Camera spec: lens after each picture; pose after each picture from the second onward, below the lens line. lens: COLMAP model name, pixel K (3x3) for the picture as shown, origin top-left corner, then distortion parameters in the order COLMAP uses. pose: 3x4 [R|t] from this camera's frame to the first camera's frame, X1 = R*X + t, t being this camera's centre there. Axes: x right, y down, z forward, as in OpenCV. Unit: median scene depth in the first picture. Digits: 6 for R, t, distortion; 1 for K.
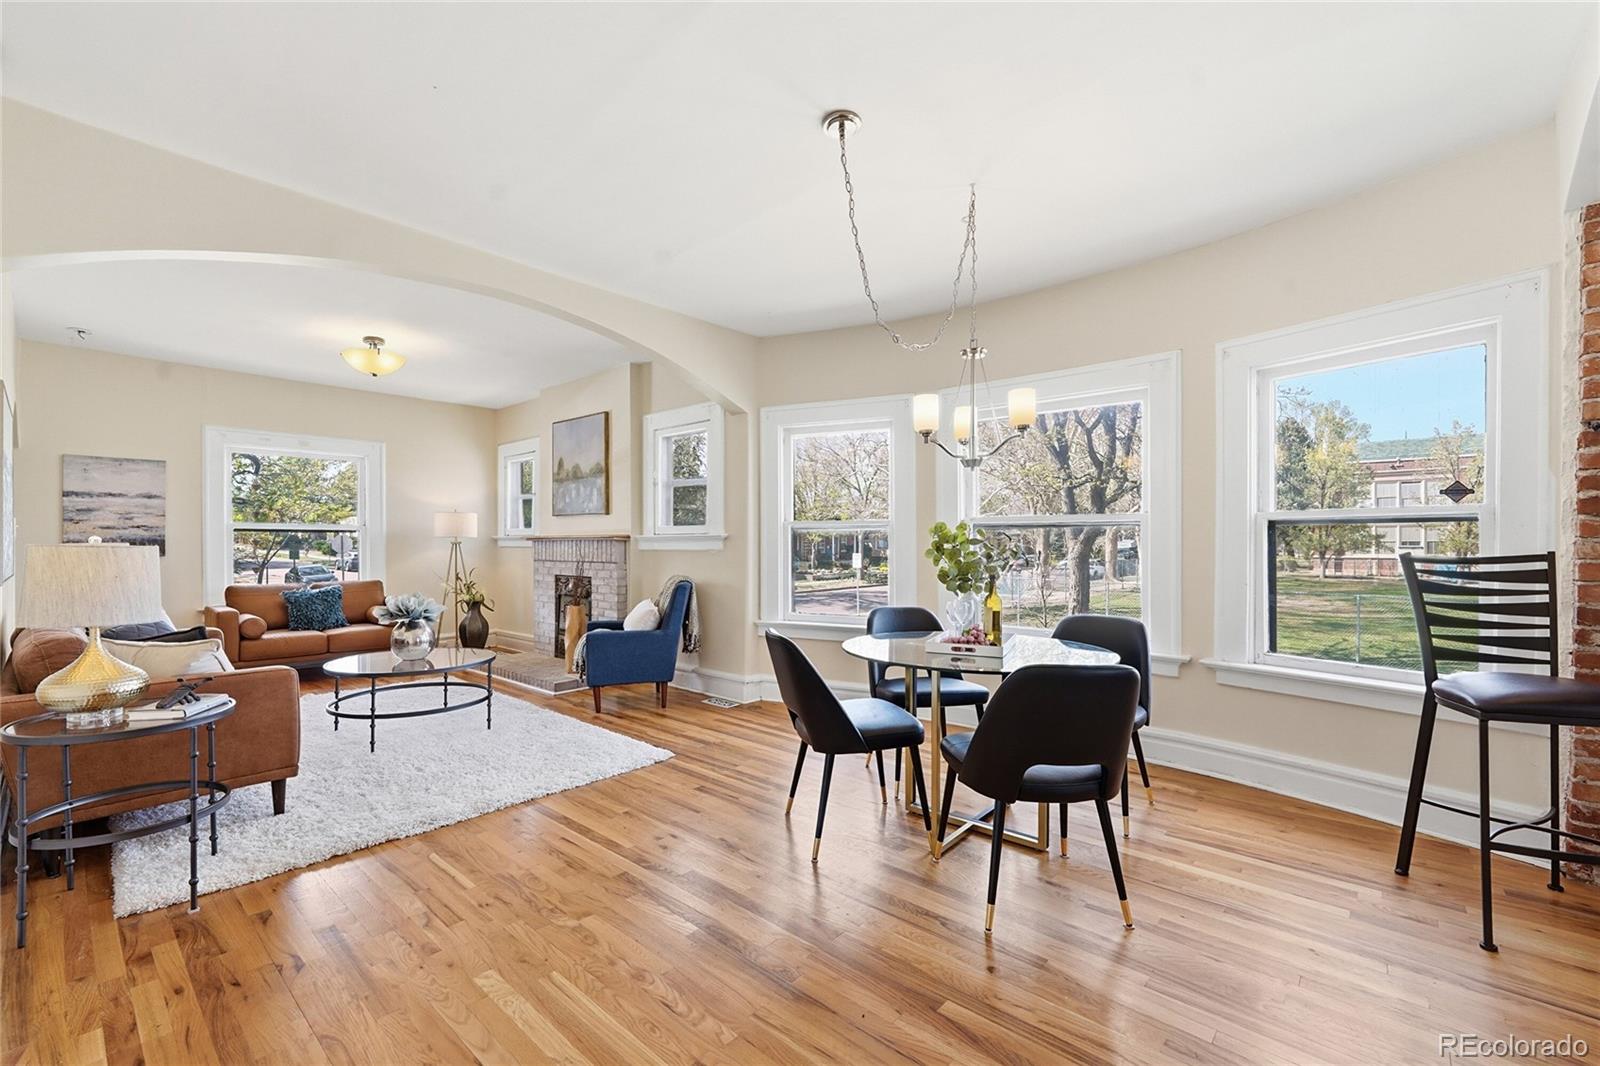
lens RADIAL K [[643.9, 0, 800.7], [0, 643.9, 536.0], [0, 0, 1]] dist [-0.009477, -0.000046]
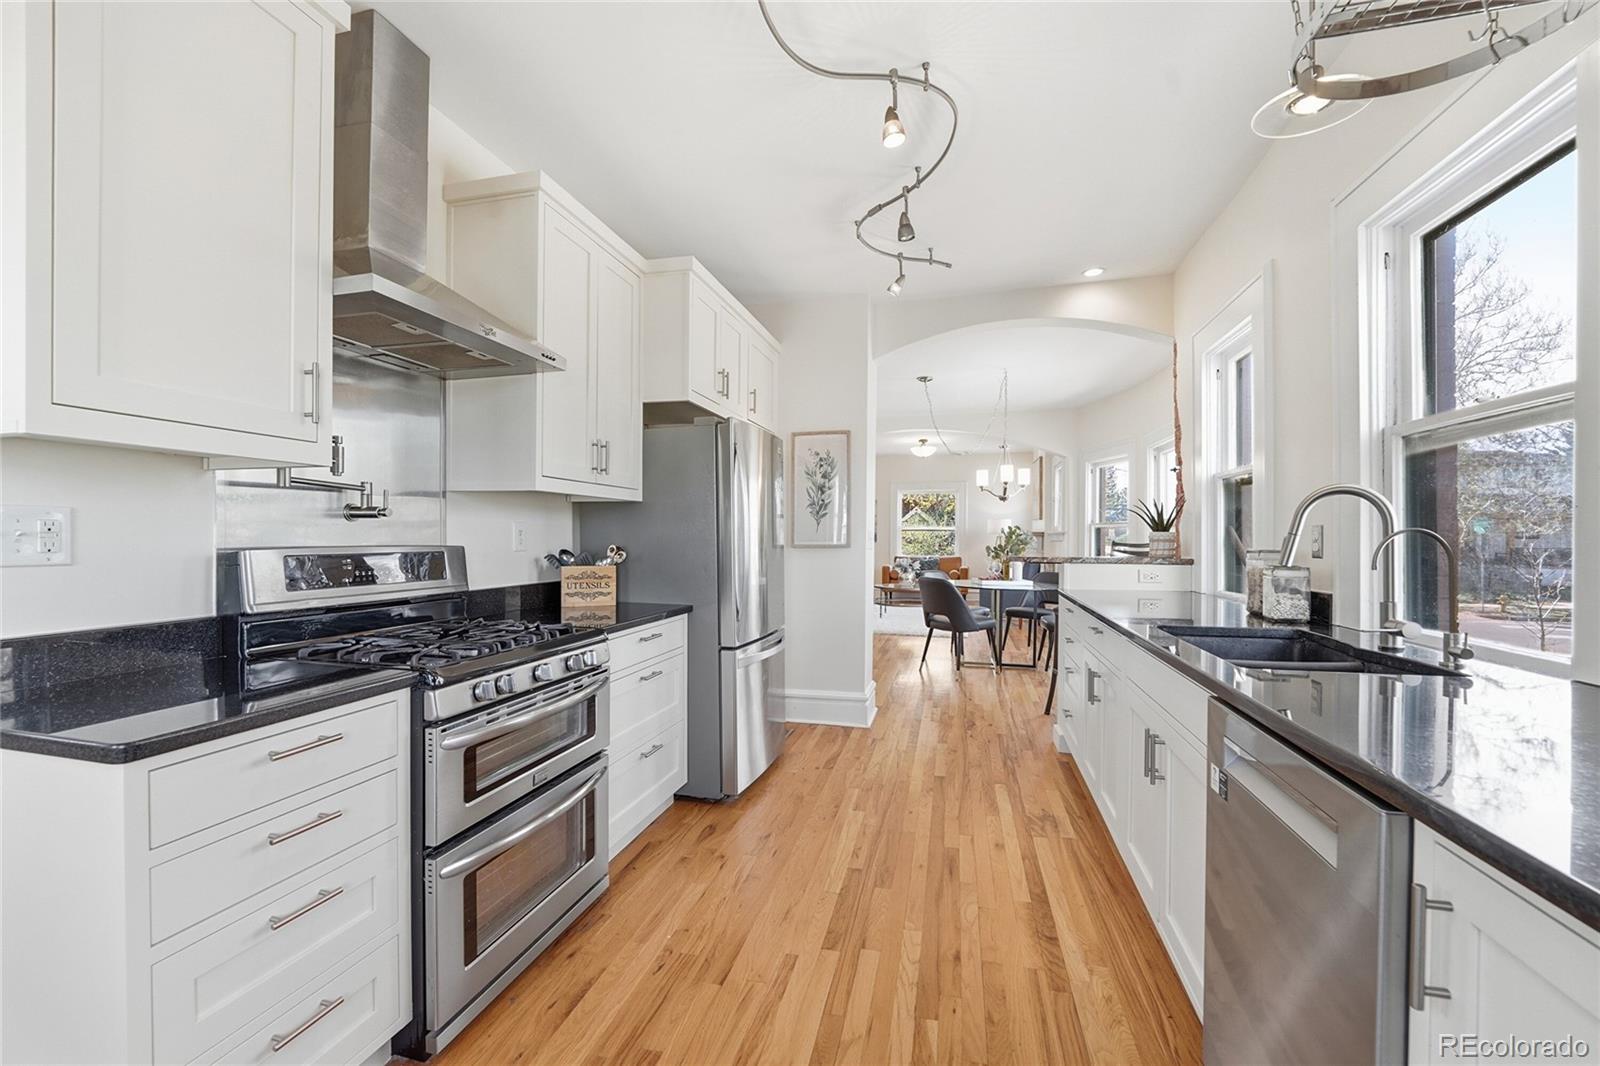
lens RADIAL K [[654.4, 0, 788.5], [0, 654.4, 520.6], [0, 0, 1]] dist [-0.008309, 0.000038]
pose [[0.422468, -0.013233, -0.906281, 0.965023], [-0.003925, 0.999857, -0.016429, -0.003036], [0.906369, 0.010497, 0.422356, -0.280923]]
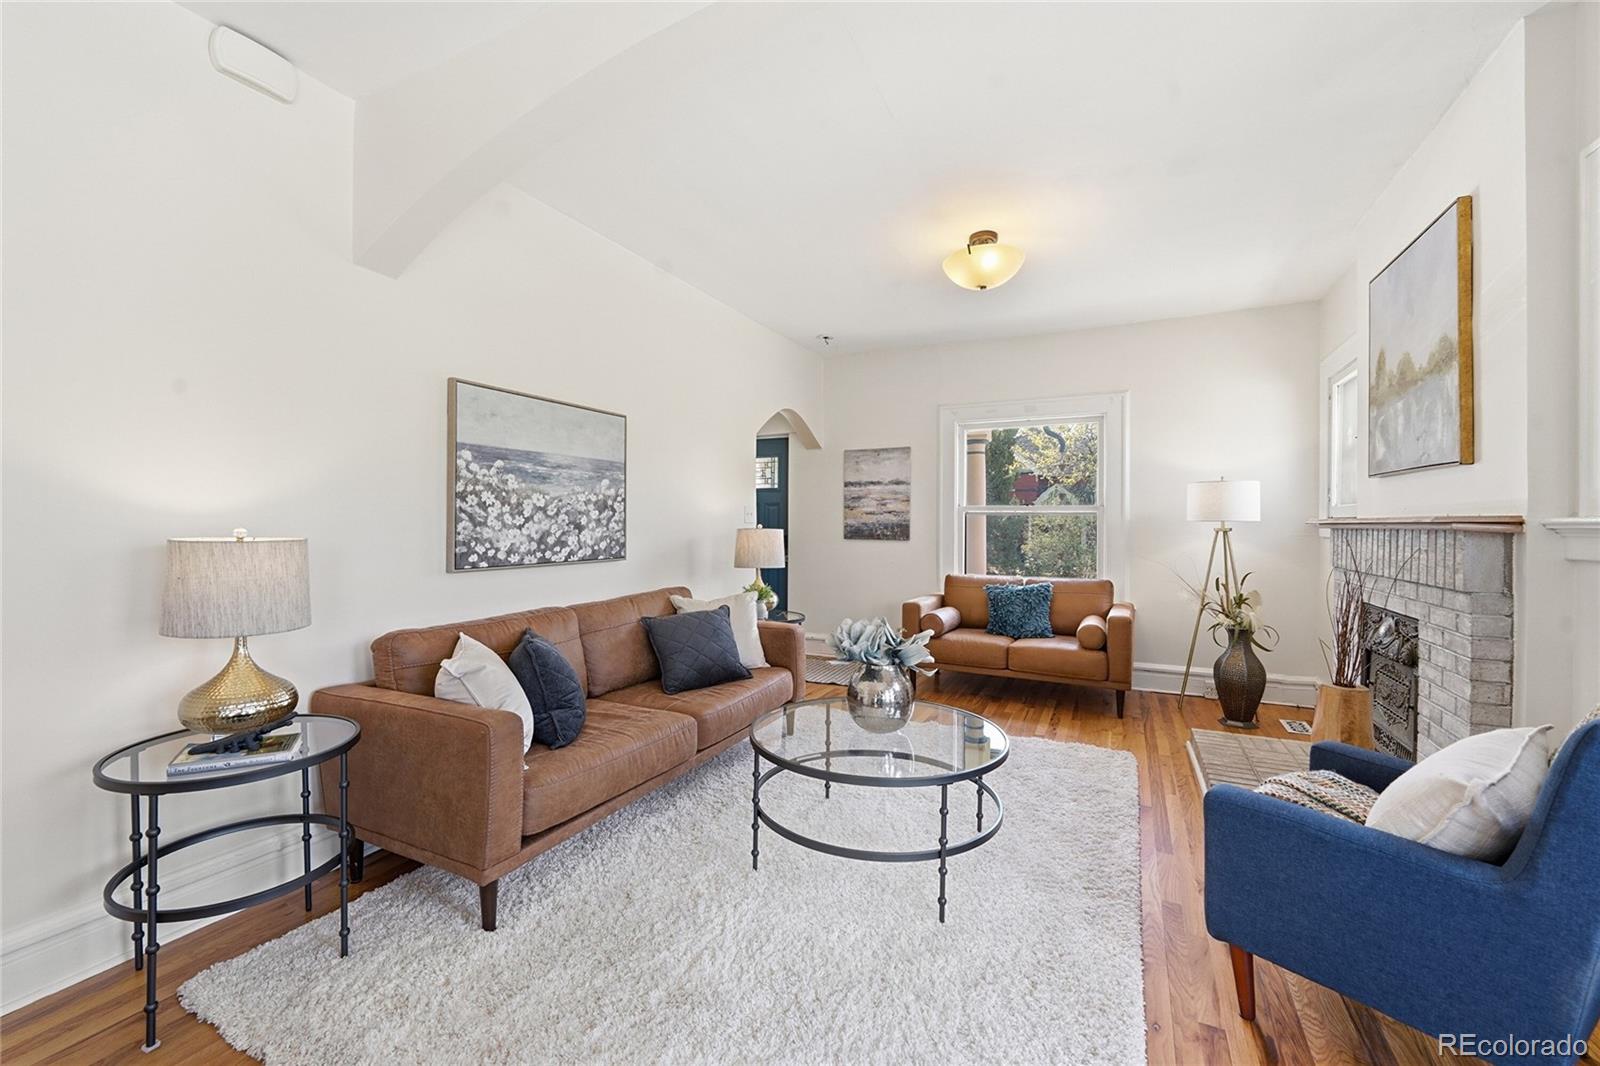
lens RADIAL K [[654.4, 0, 788.5], [0, 654.4, 520.6], [0, 0, 1]] dist [-0.008309, 0.000038]
pose [[0.240863, -0.000952, -0.970559, -0.023854], [0.004472, 0.999990, 0.000129, -0.001018], [0.970549, -0.004372, 0.240865, 0.534575]]
